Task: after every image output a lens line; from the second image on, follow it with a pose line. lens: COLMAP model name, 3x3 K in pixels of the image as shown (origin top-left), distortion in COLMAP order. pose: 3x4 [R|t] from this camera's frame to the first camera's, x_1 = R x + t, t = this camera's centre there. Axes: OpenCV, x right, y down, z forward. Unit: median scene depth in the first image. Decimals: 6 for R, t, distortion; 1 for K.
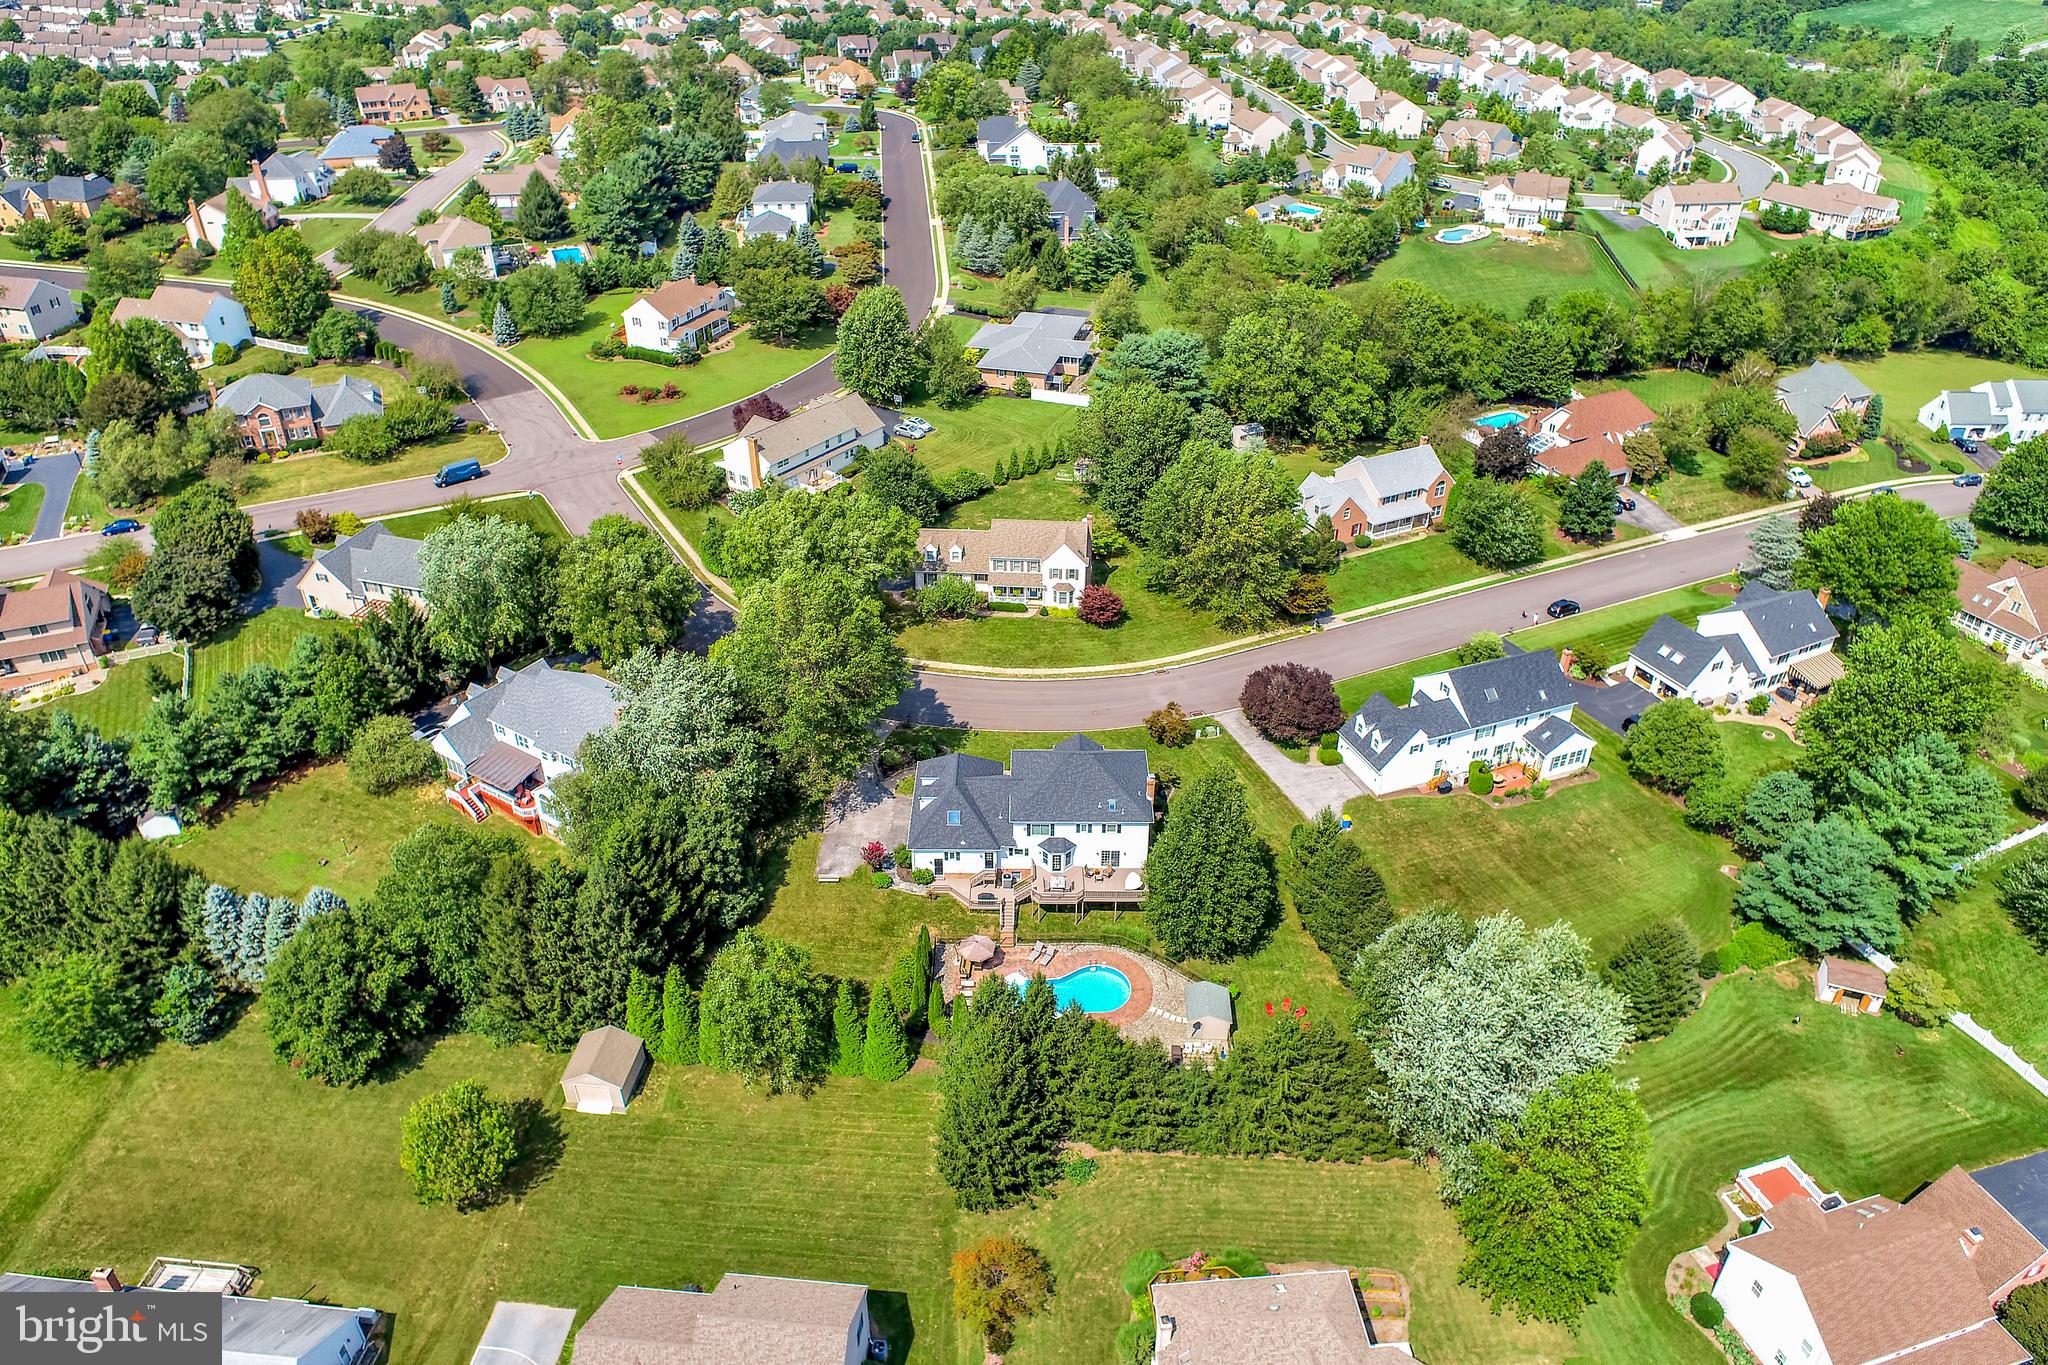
lens RADIAL K [[1383.9, 0, 1018.8], [0, 1383.9, 682.1], [0, 0, 1]] dist [-0.011328, 0.003675]
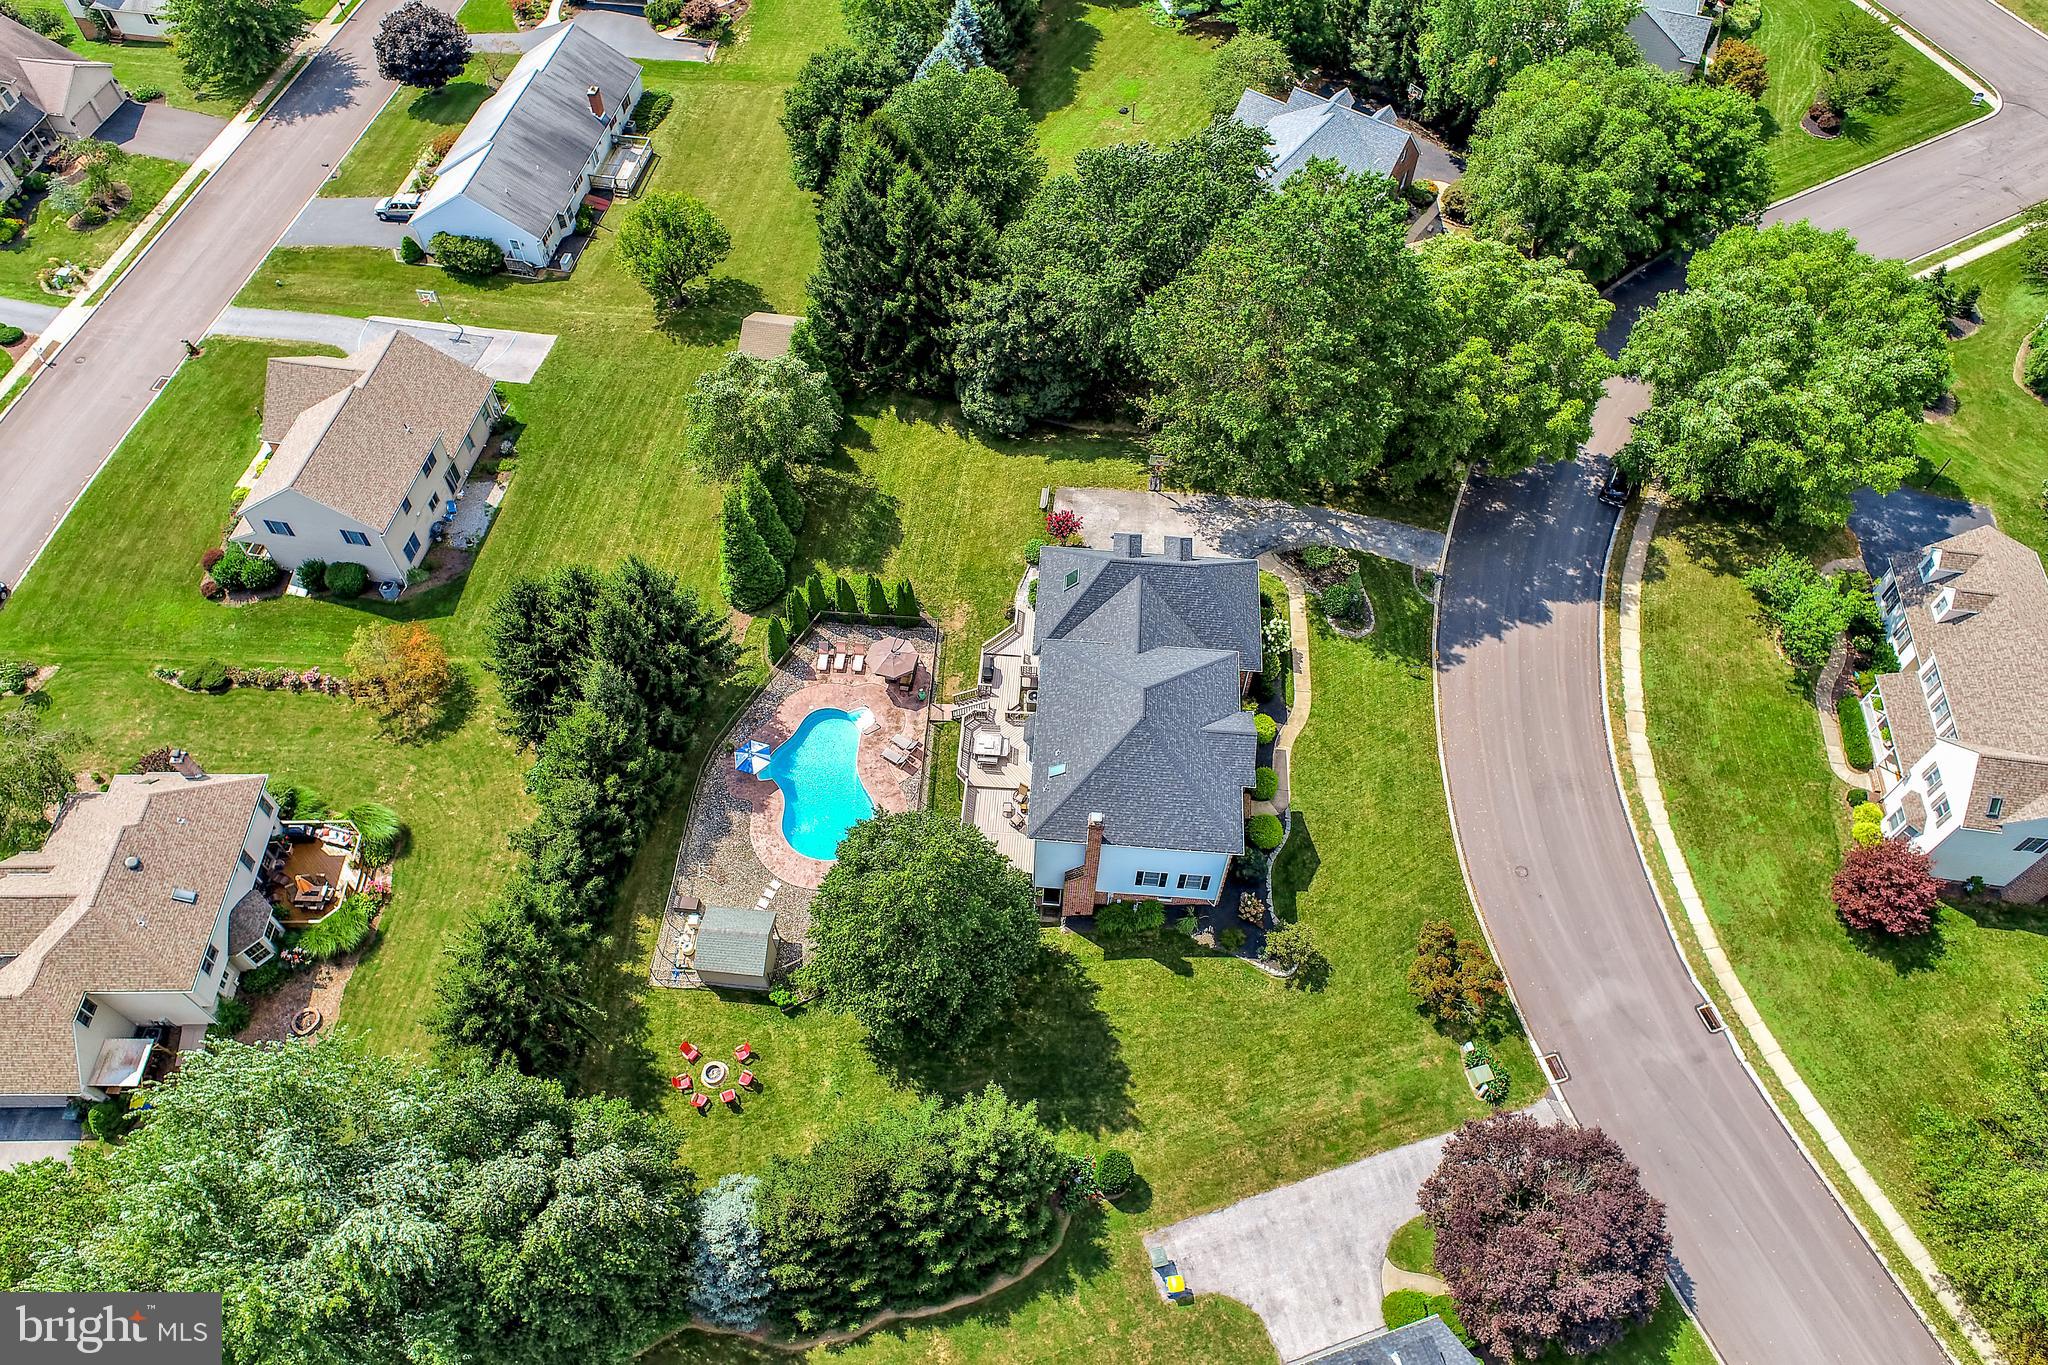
lens RADIAL K [[1418.2, 0, 1015.6], [0, 1418.2, 661.7], [0, 0, 1]] dist [-0.003998, 0.003668]
pose [[-0.063699, 0.806181, -0.588230, 0.350378], [-0.548956, 0.463935, 0.695278, -0.308870], [0.833421, 0.367200, 0.413006, 0.659495]]
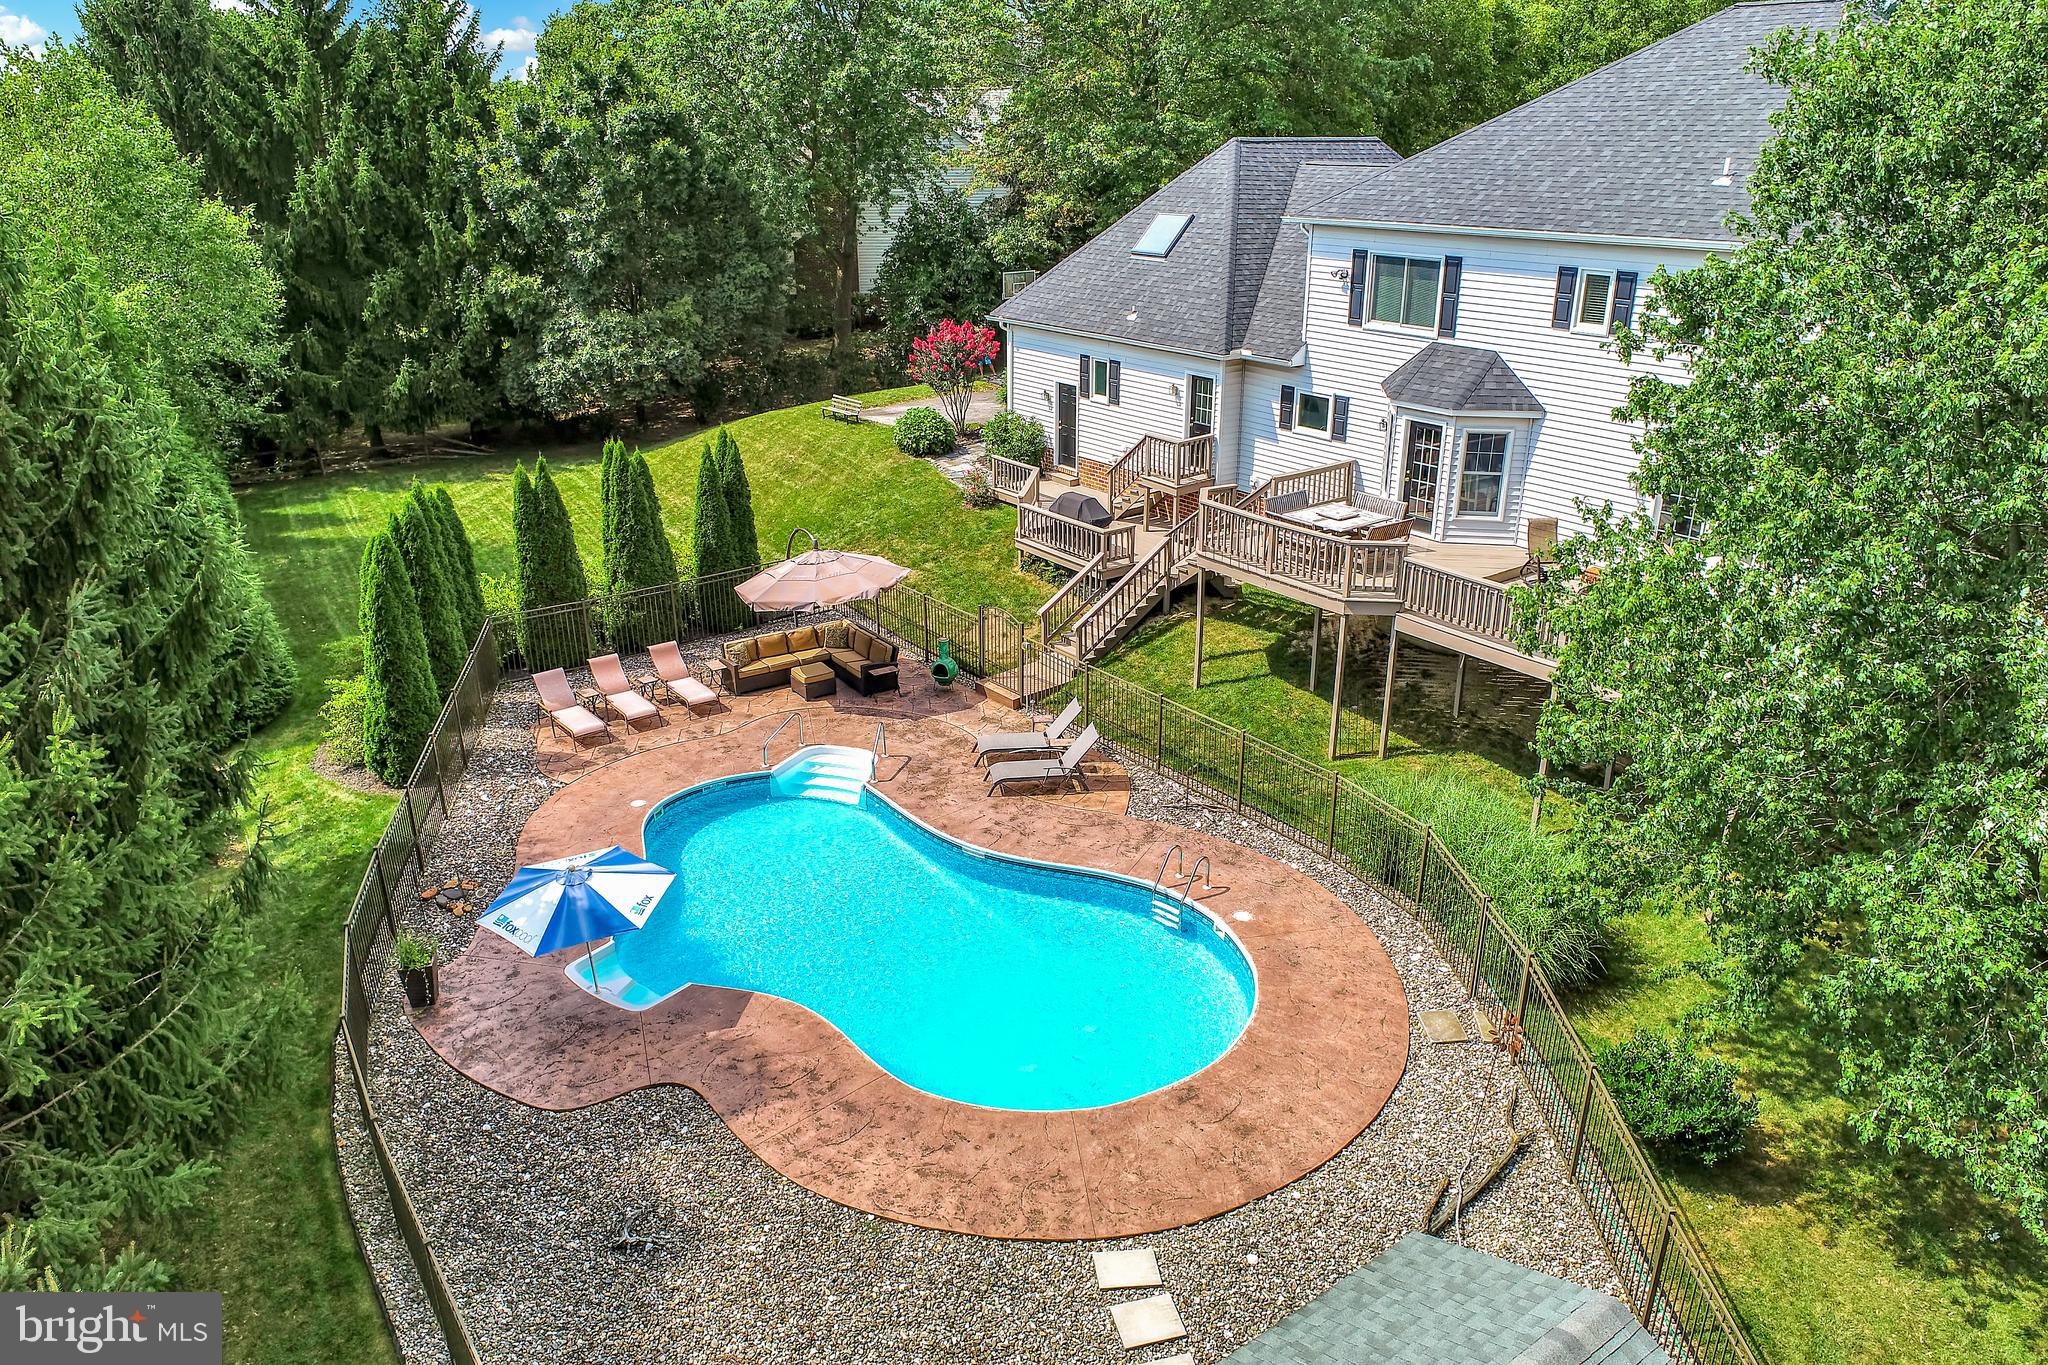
lens RADIAL K [[1383.9, 0, 1018.8], [0, 1383.9, 682.1], [0, 0, 1]] dist [-0.011328, 0.003675]
pose [[0.604745, 0.295287, -0.739655, 0.138576], [-0.428689, 0.903395, 0.010159, 0.167123], [0.671200, 0.310938, 0.672910, 0.770894]]
